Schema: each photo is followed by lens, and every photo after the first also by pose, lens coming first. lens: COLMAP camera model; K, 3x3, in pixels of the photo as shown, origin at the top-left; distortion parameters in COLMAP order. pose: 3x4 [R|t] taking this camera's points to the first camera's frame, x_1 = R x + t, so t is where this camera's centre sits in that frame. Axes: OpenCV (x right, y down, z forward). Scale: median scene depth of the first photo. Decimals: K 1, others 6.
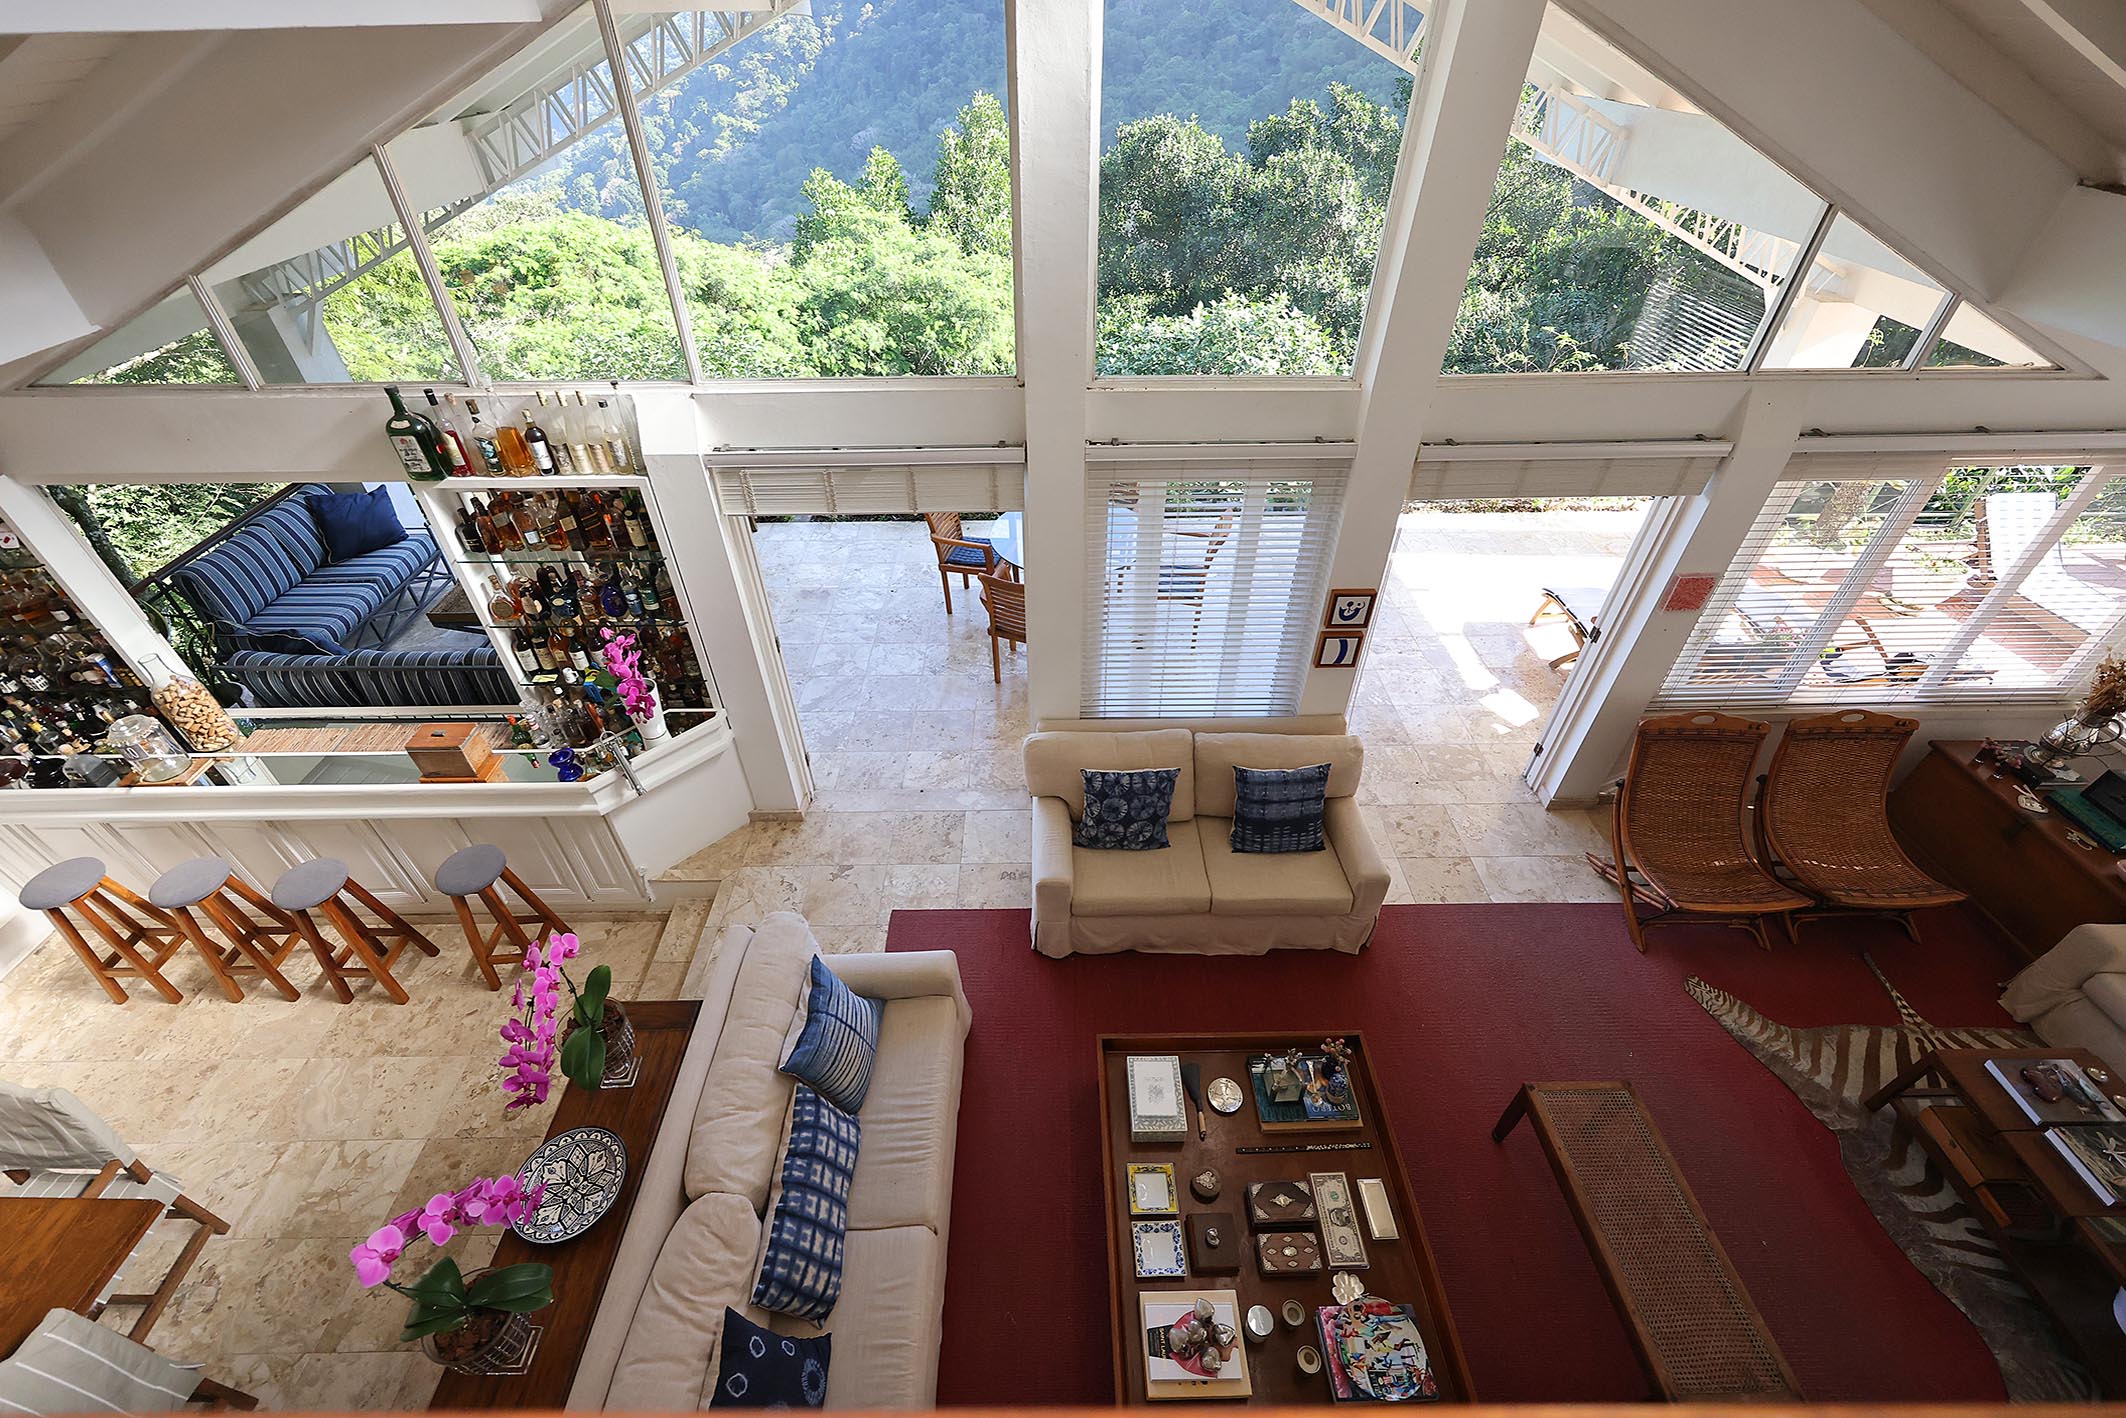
lens RADIAL K [[858.8, 0, 1057.5], [0, 858.8, 713.2], [0, 0, 1]] dist [-0.002314, 0.001015]
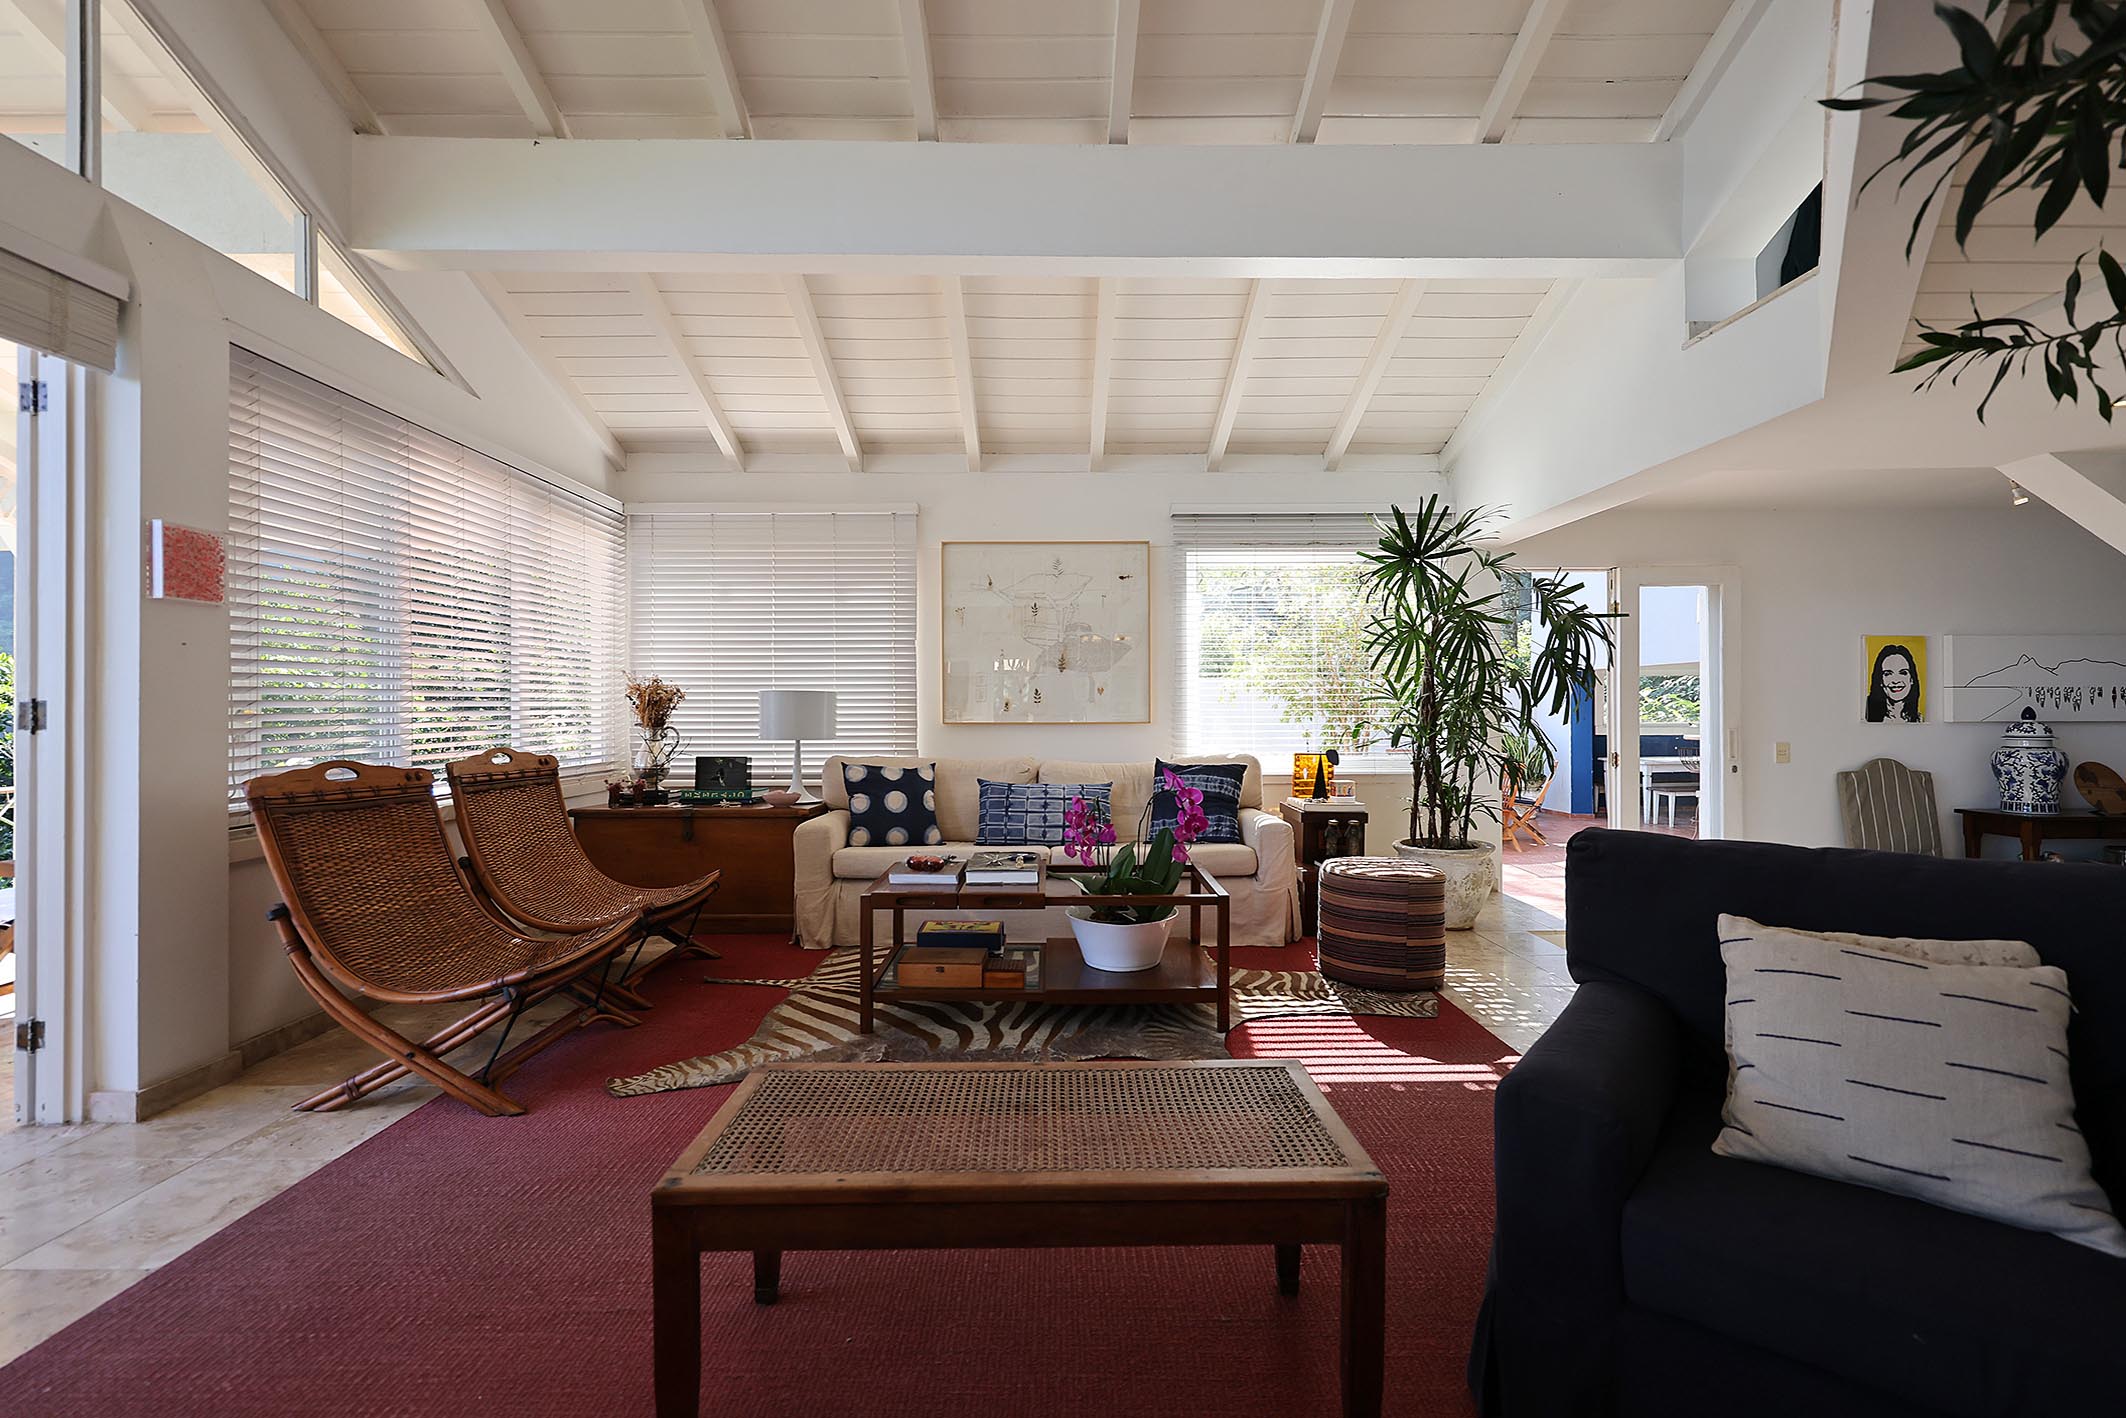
lens RADIAL K [[858.8, 0, 1063.0], [0, 858.8, 707.8], [0, 0, 1]] dist [-0.002314, 0.001015]
pose [[0.009081, 0.006826, 0.999935, 0.163392], [0.646889, 0.762504, -0.011080, 0.336247], [-0.762530, 0.646948, 0.002509, 0.630883]]
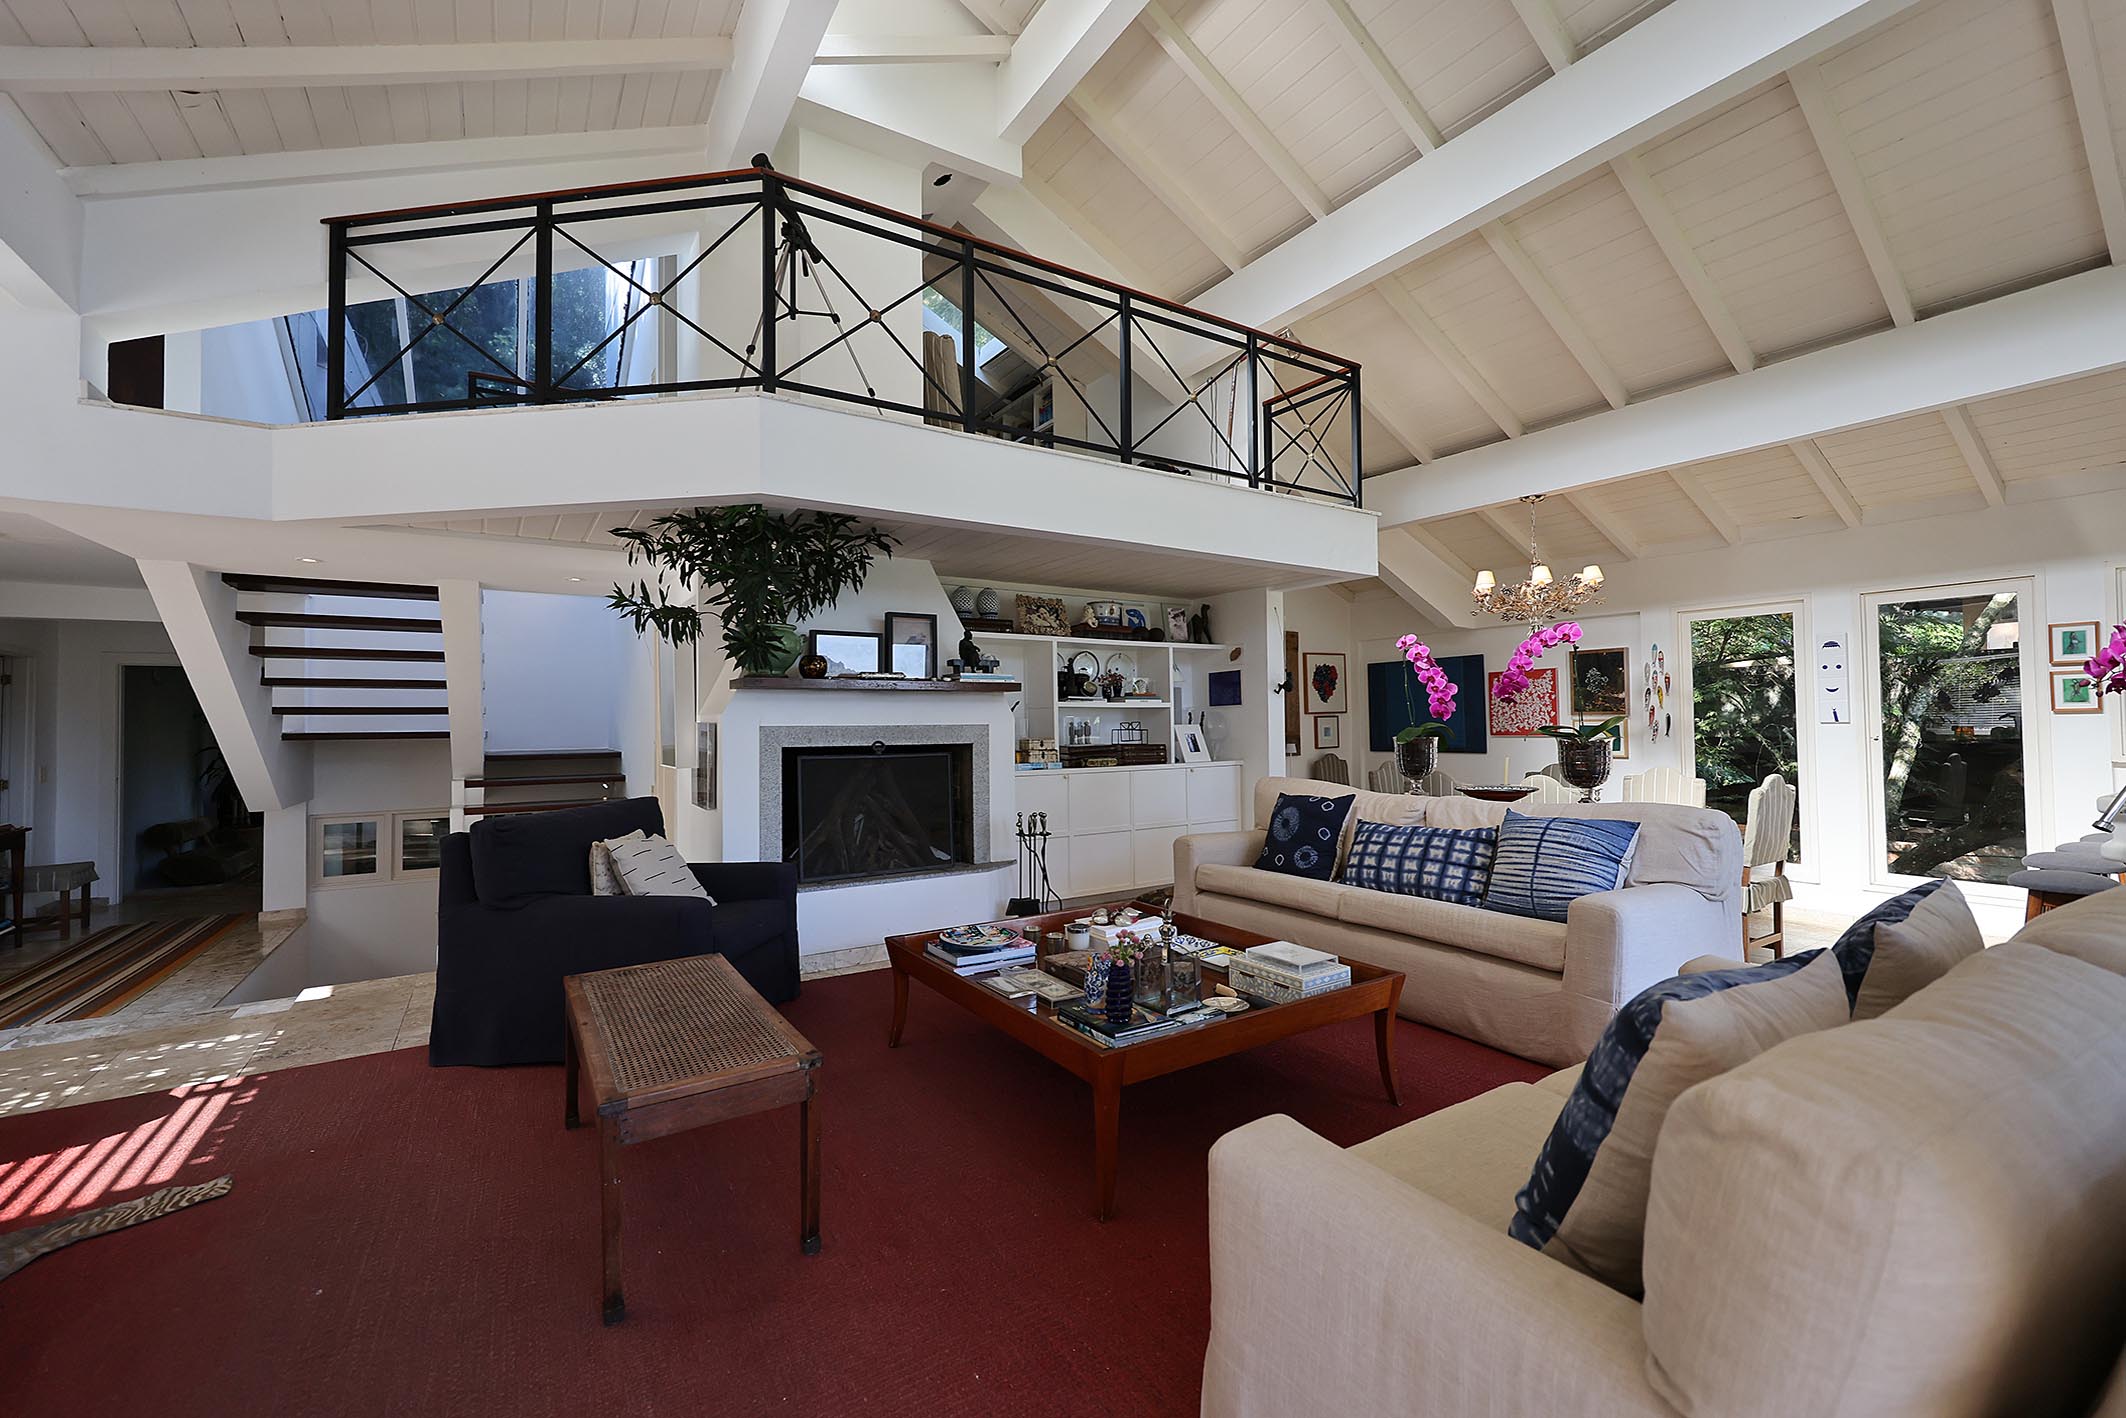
lens RADIAL K [[858.8, 0, 1056.7], [0, 858.8, 707.2], [0, 0, 1]] dist [-0.002314, 0.001015]
pose [[-0.842249, 0.004315, -0.539071, 0.603043], [-0.334711, 0.779692, 0.529197, -0.063235], [0.422593, 0.626149, -0.655250, 1.085020]]
